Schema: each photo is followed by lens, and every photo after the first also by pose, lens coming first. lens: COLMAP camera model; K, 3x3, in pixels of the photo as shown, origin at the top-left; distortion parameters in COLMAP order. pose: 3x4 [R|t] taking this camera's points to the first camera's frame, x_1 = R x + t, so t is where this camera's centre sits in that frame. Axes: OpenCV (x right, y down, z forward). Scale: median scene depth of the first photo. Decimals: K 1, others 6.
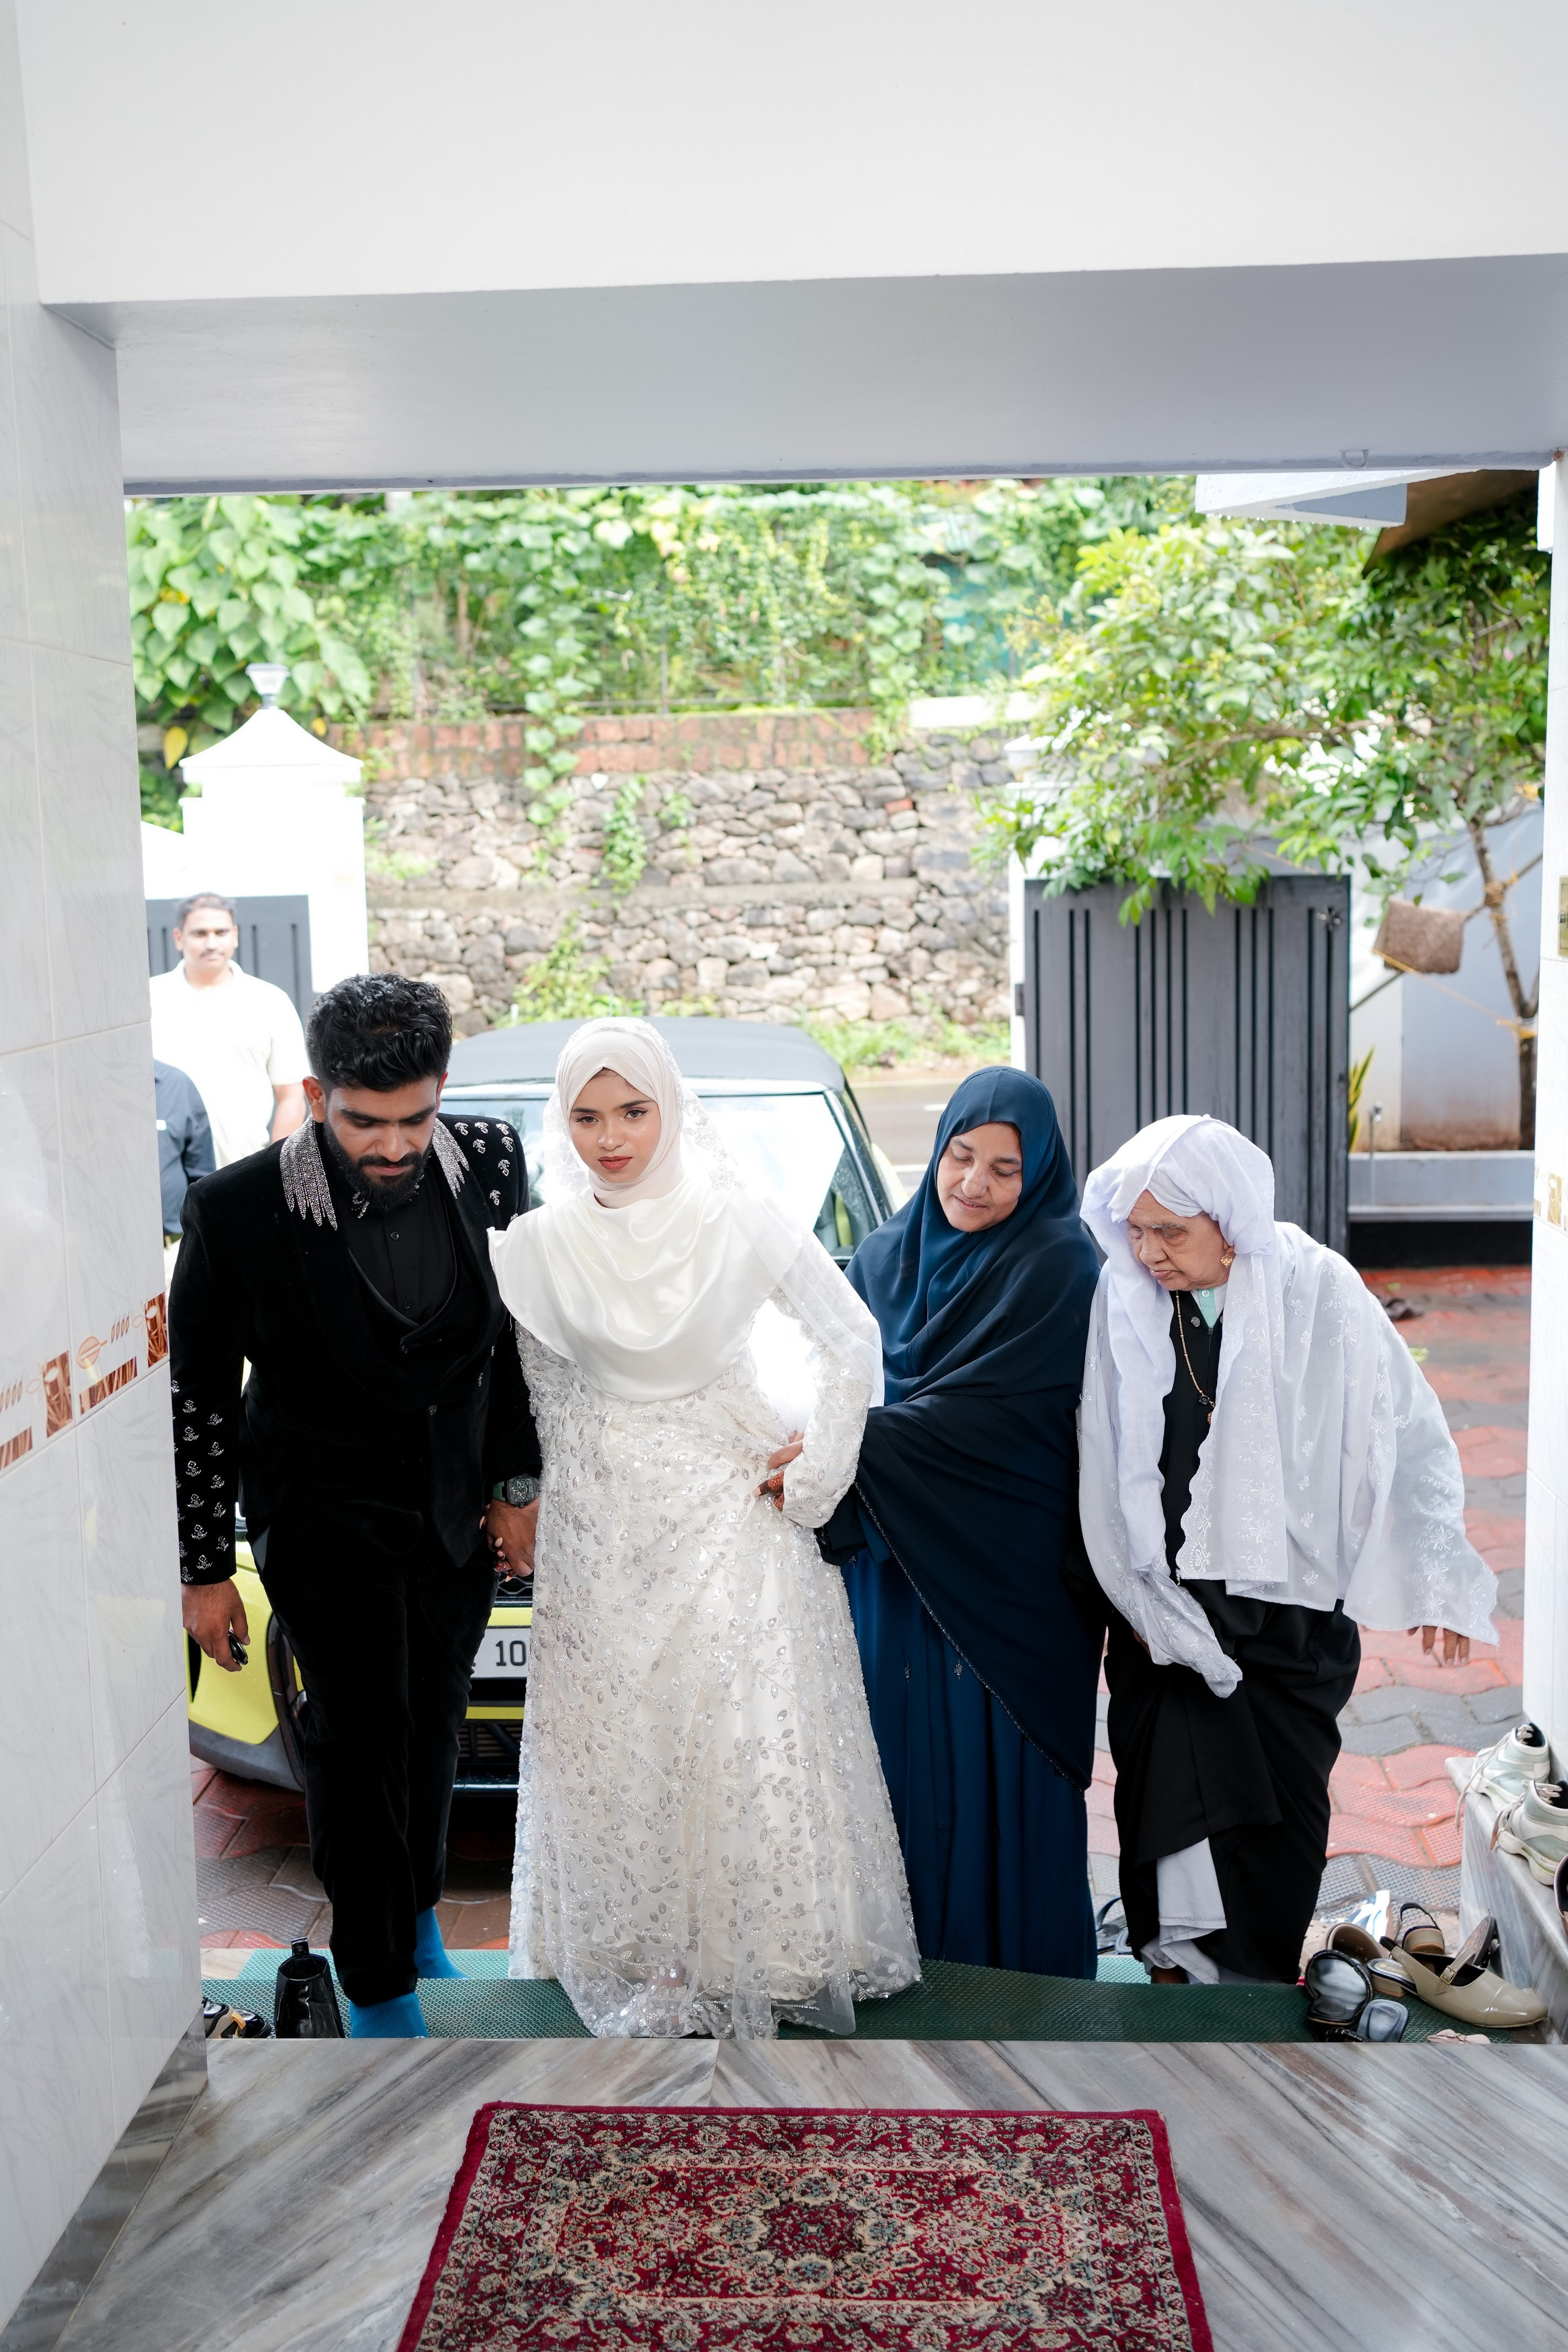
lens RADIAL K [[2385.9, 0, 784.0], [0, 2385.9, 1176.0], [0, 0, 1]] dist [-0.044534, 0.172043]
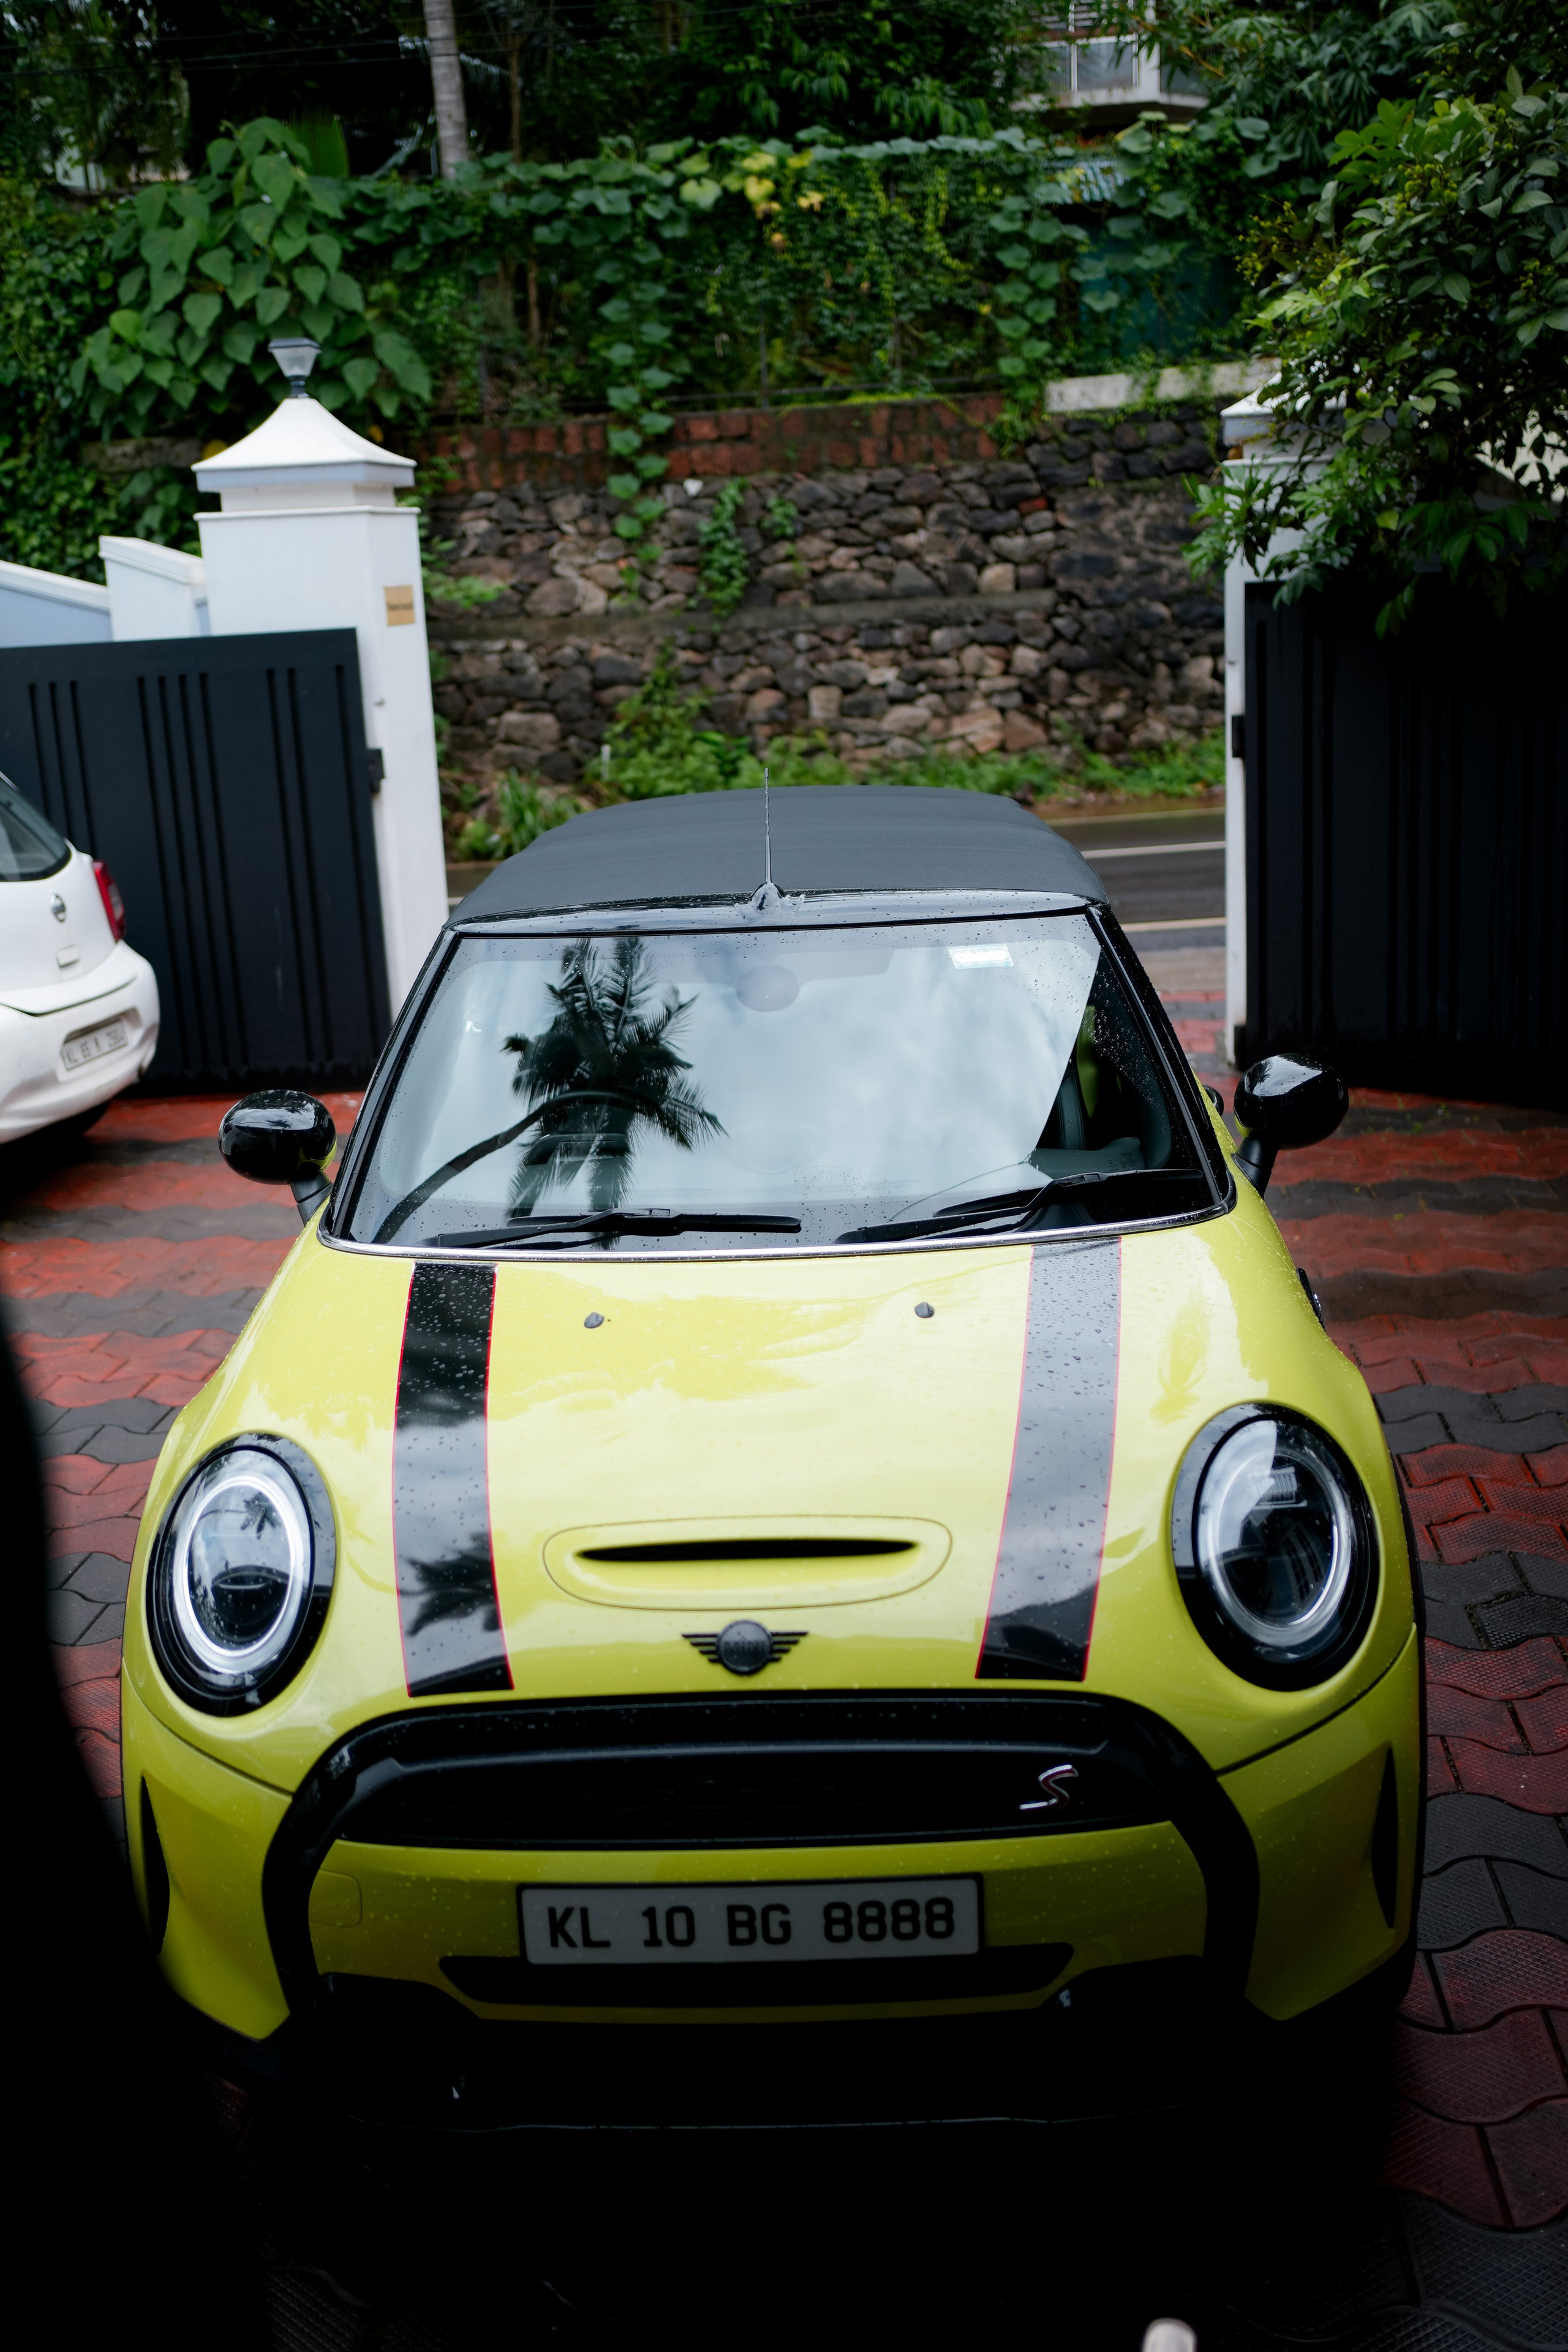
lens RADIAL K [[2385.9, 0, 784.0], [0, 2385.9, 1176.0], [0, 0, 1]] dist [-0.044534, 0.172043]
pose [[0.998959, -0.019774, -0.041115, -0.012638], [0.024360, 0.993157, 0.114221, -0.011643], [0.038575, -0.115104, 0.992604, 0.094730]]
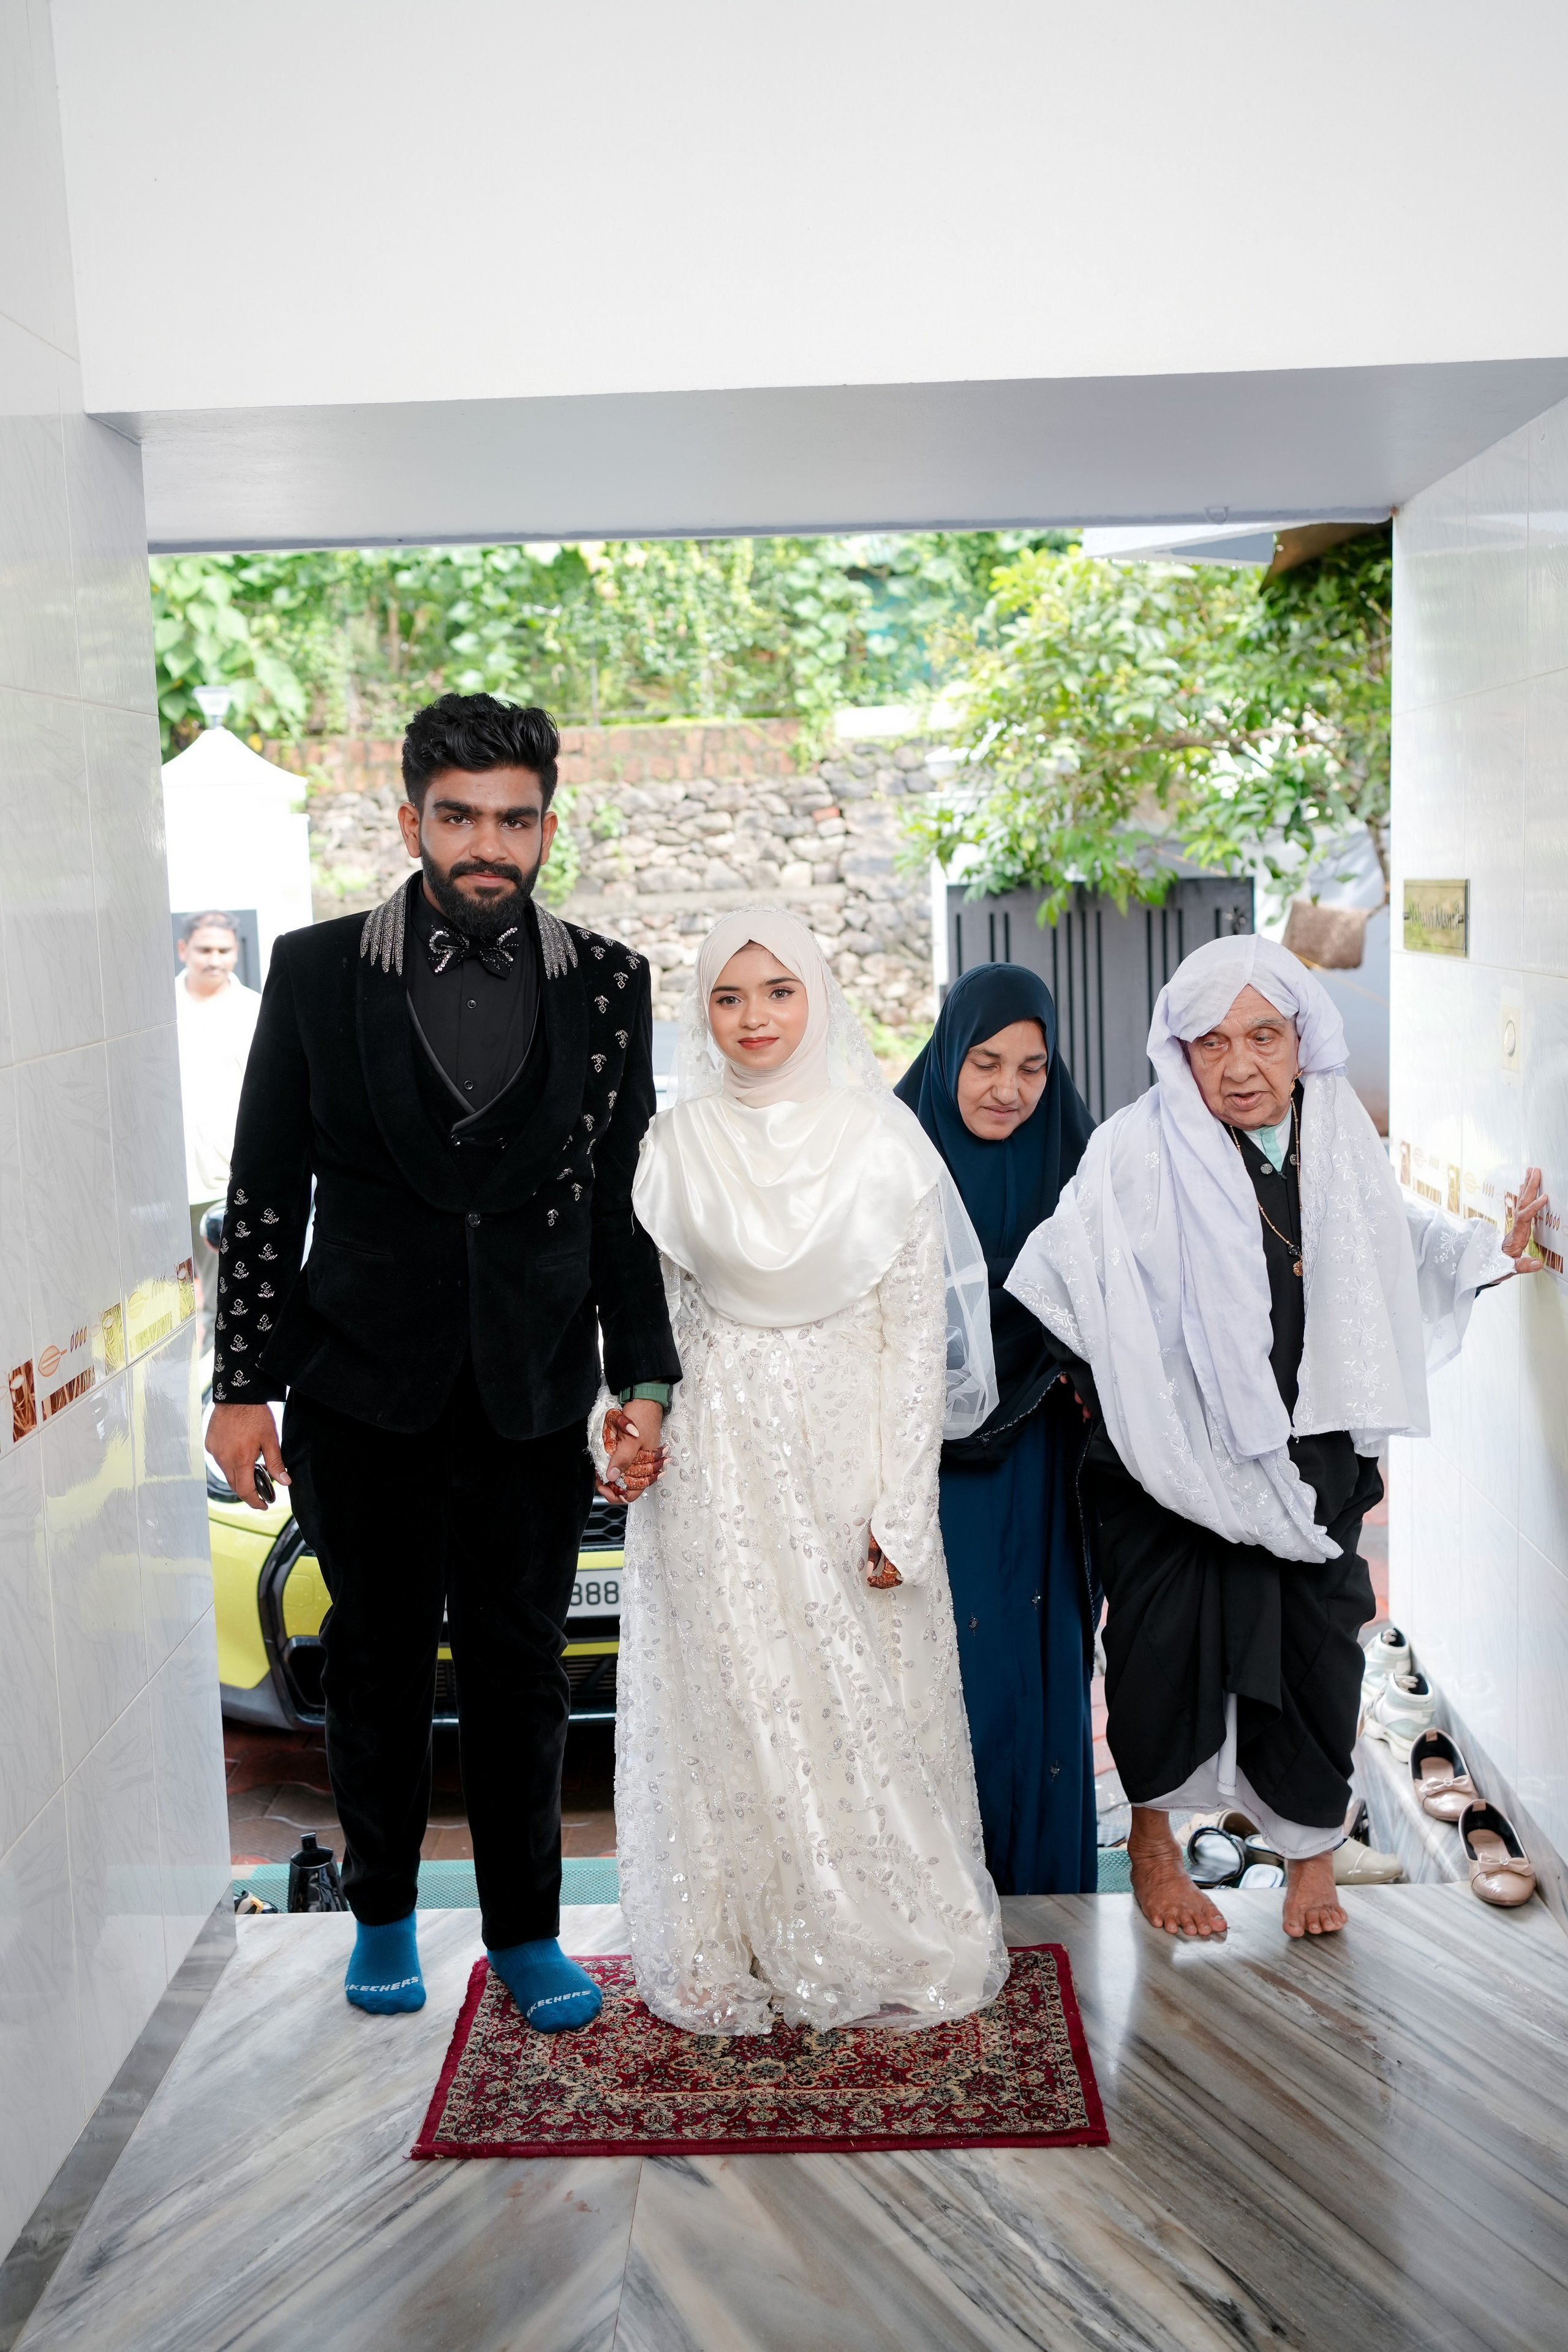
lens RADIAL K [[2385.9, 0, 784.0], [0, 2385.9, 1176.0], [0, 0, 1]] dist [-0.044534, 0.172043]
pose [[0.999479, -0.016767, 0.027594, -0.000649], [0.016838, 0.999856, -0.002339, 0.002362], [-0.027551, 0.002803, 0.999616, -0.022290]]
